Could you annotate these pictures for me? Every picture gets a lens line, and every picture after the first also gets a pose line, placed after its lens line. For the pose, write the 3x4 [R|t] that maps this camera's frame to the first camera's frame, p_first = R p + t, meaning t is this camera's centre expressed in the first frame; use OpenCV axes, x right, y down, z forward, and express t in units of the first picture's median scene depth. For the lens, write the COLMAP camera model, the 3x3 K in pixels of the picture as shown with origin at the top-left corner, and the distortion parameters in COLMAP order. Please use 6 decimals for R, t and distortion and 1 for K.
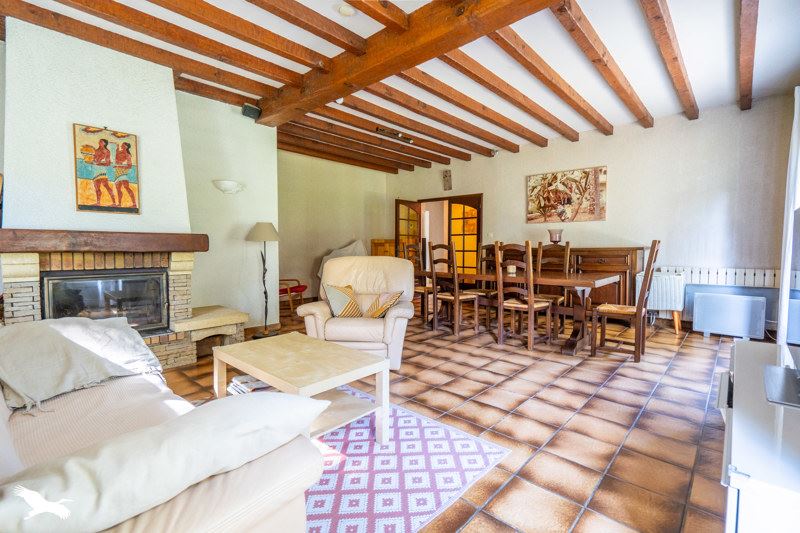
lens RADIAL K [[372.0, 0, 396.9], [0, 372.0, 263.6], [0, 0, 1]] dist [0.000050, 0.000078]
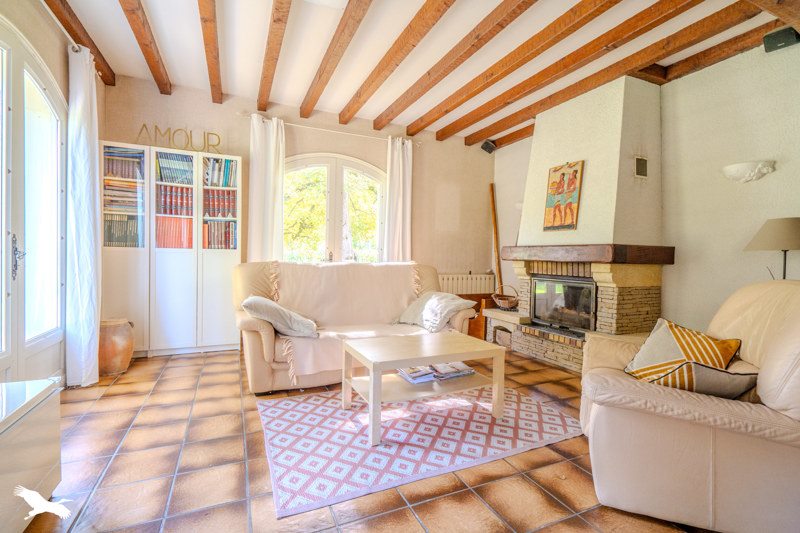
lens RADIAL K [[372.0, 0, 397.9], [0, 372.0, 266.6], [0, 0, 1]] dist [0.000050, 0.000078]
pose [[-0.399502, 0.010415, -0.916673, 0.610823], [-0.064404, 0.997146, 0.039397, -0.029203], [0.914467, 0.074776, -0.397691, 1.018585]]
